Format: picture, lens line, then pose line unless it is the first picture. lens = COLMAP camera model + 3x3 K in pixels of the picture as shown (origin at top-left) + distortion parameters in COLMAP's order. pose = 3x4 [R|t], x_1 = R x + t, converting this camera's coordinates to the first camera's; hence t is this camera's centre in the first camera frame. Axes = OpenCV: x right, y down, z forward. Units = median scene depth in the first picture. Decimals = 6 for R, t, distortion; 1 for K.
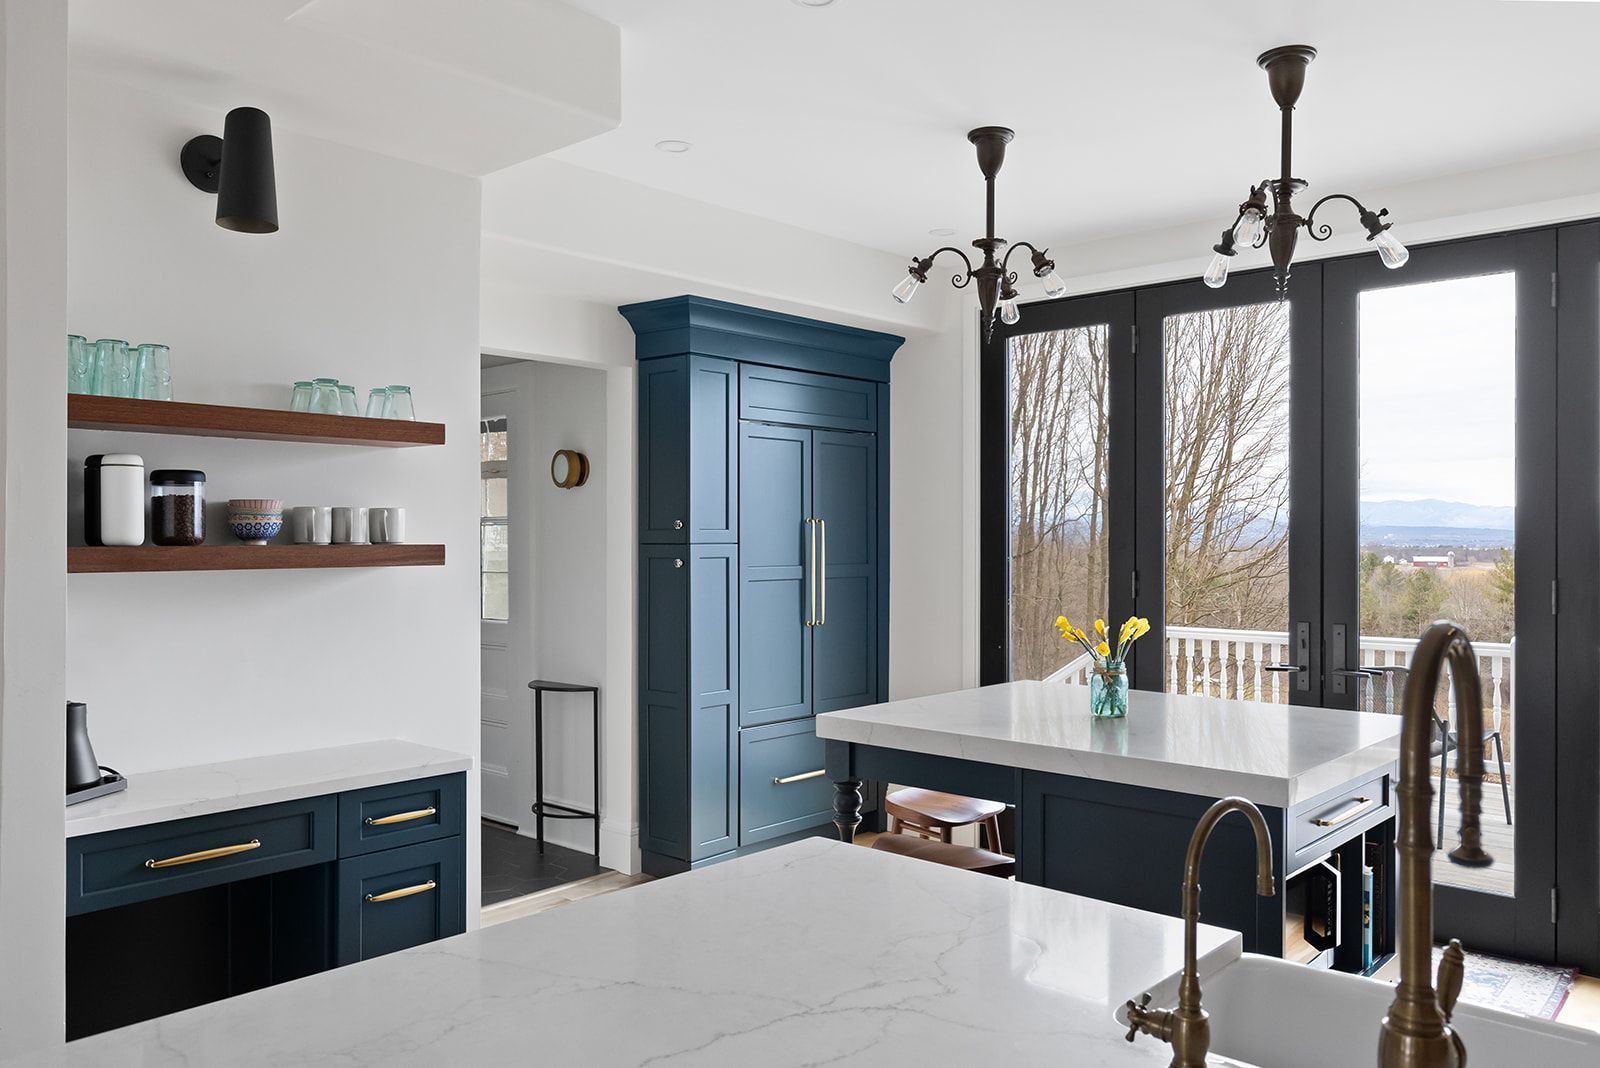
lens RADIAL K [[1201.1, 0, 800.0], [0, 1201.1, 534.0], [0, 0, 1]] dist [-0.001928, 0.001310]
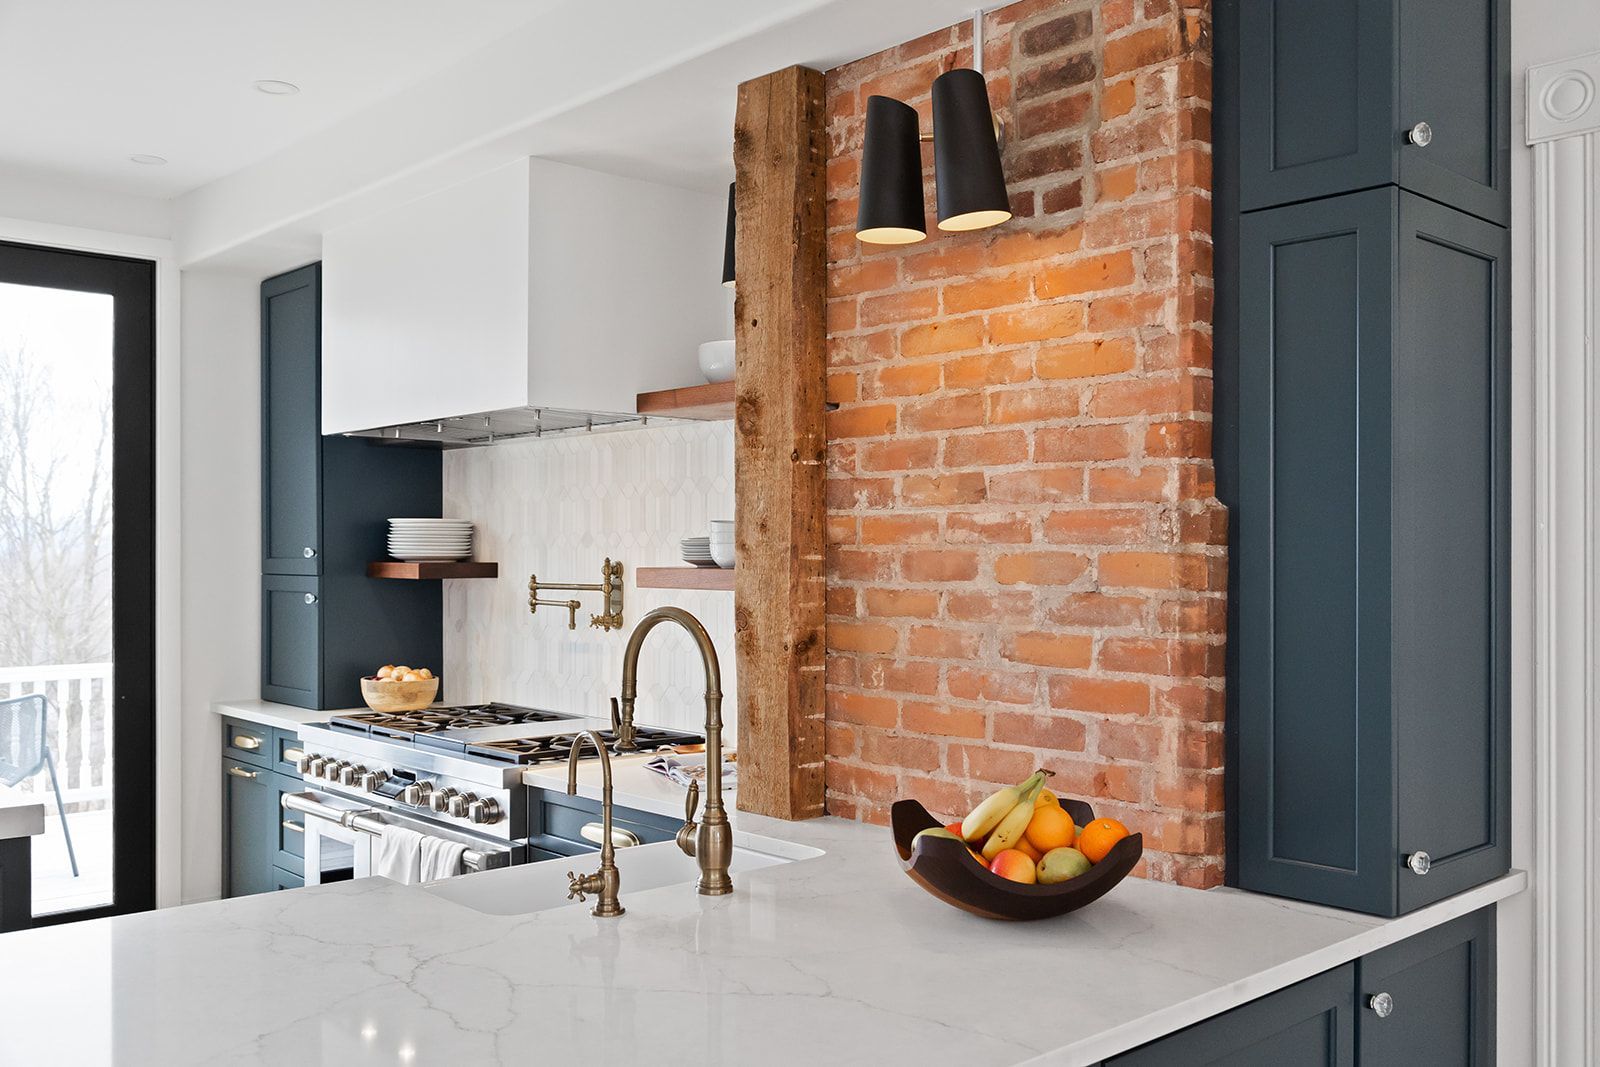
lens RADIAL K [[1412.8, 0, 799.2], [0, 1412.8, 555.7], [0, 0, 1]] dist [0.000646, 0.000785]
pose [[0.092294, -0.005241, 0.995718, -0.340473], [-0.000033, 0.999986, 0.005267, -0.001850], [-0.995732, -0.000519, 0.092293, 0.137606]]
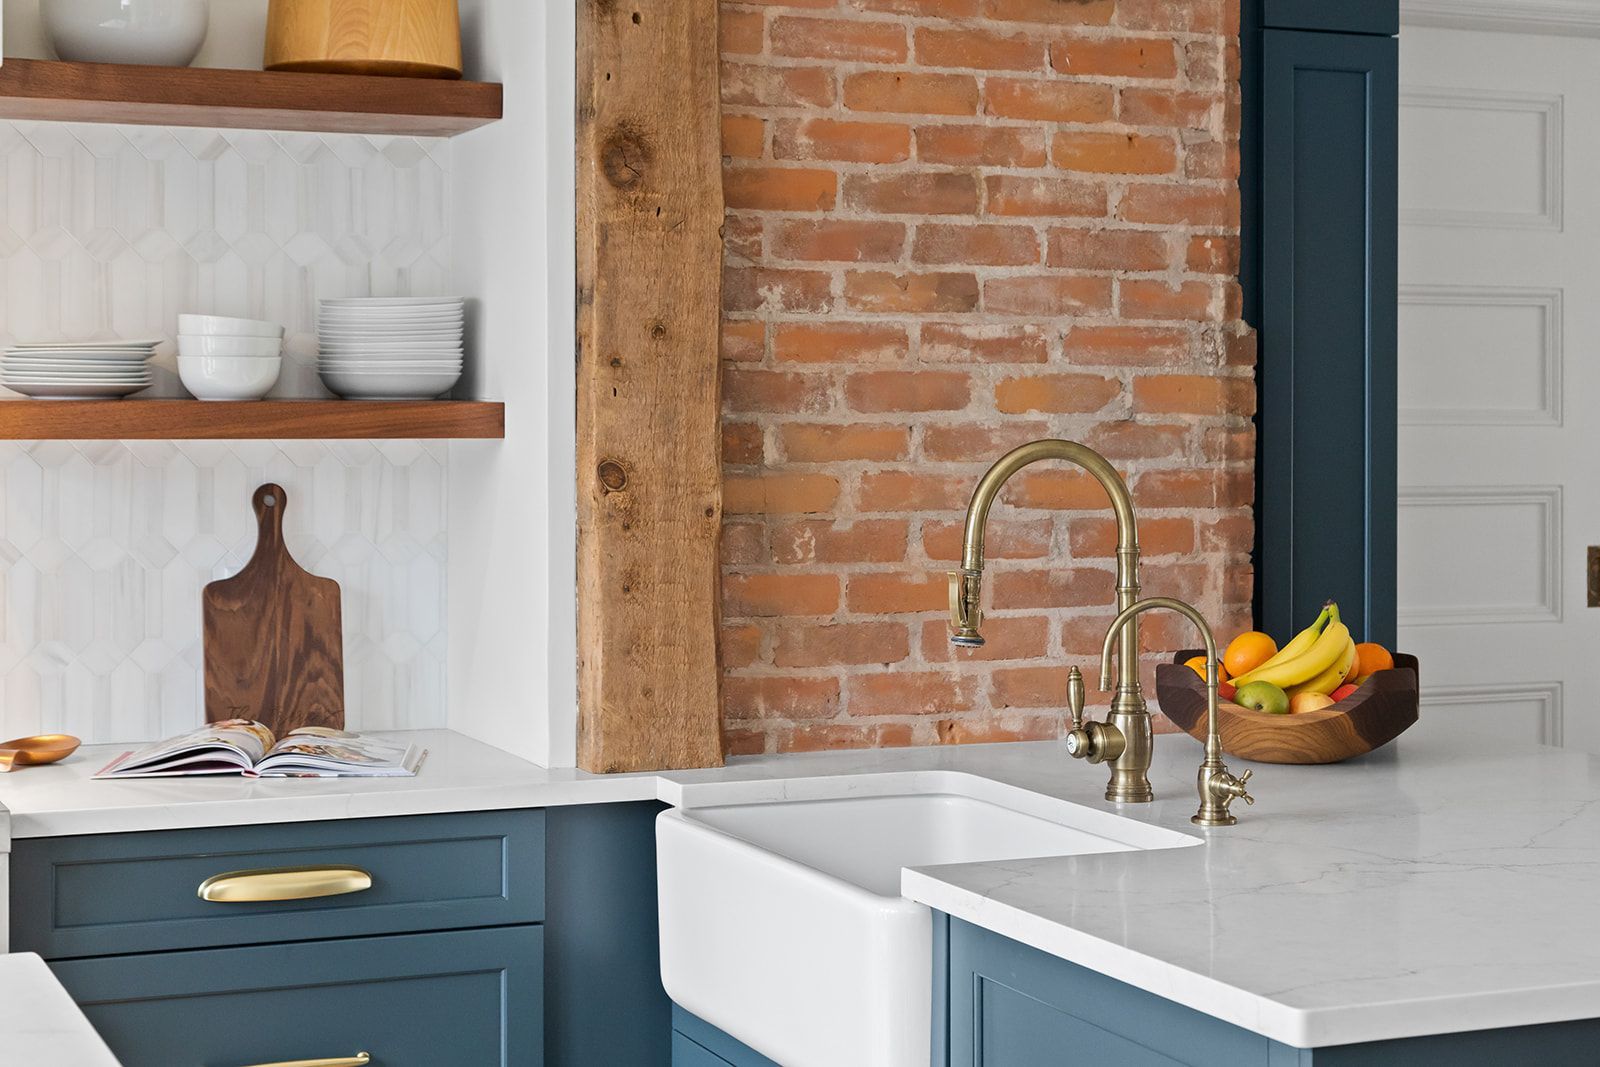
lens RADIAL K [[2720.3, 0, 796.2], [0, 2720.3, 423.7], [0, 0, 1]] dist [0.039139, -0.019607]
pose [[-0.904477, -0.005446, 0.426488, -0.117259], [-0.003308, 0.999978, 0.005753, 0.009379], [-0.426509, 0.003793, -0.904475, 0.836972]]
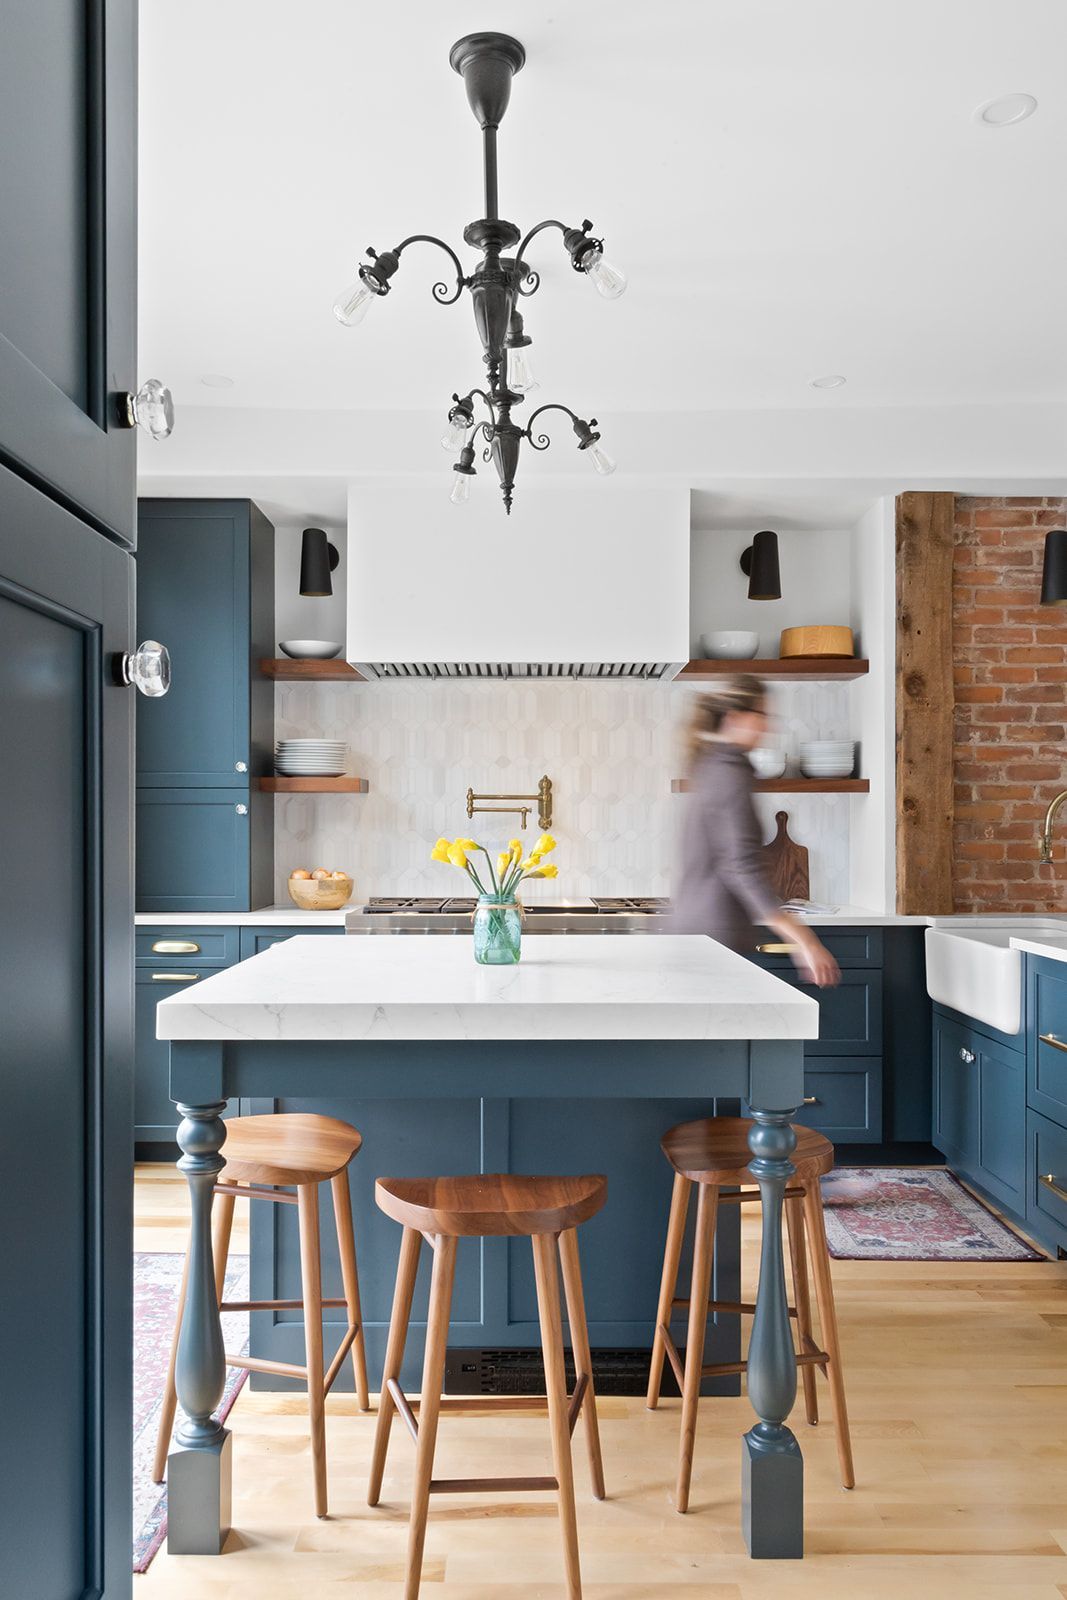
lens RADIAL K [[1236.0, 0, 531.4], [0, 1236.0, 824.0], [0, 0, 1]] dist [0.007355, 0.000283]
pose [[-0.668782, -0.005900, 0.743436, -0.236166], [-0.002148, 0.999980, 0.006004, 0.036519], [-0.743456, 0.002419, -0.668781, 0.988028]]
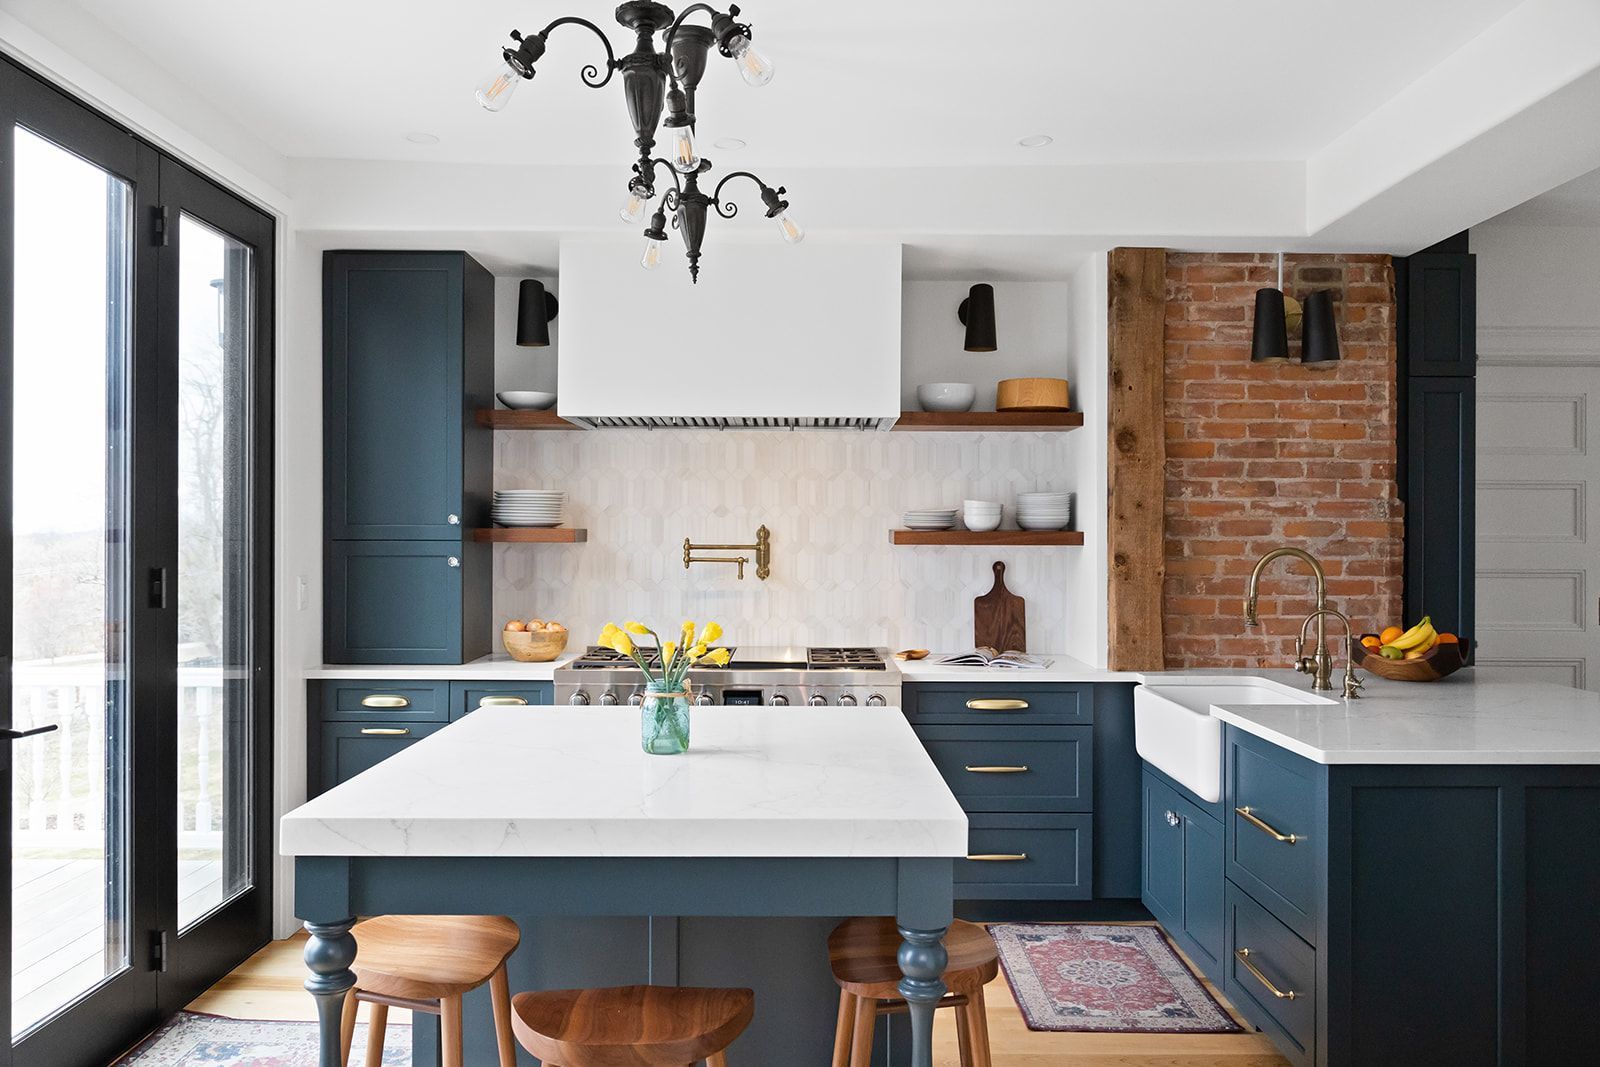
lens RADIAL K [[1201.1, 0, 800.0], [0, 1201.1, 533.5], [0, 0, 1]] dist [-0.001928, 0.001310]
pose [[-0.669438, -0.006218, 0.742842, -0.243252], [-0.005076, 0.999980, 0.003796, 0.006839], [-0.742851, -0.001229, -0.669456, 0.941321]]
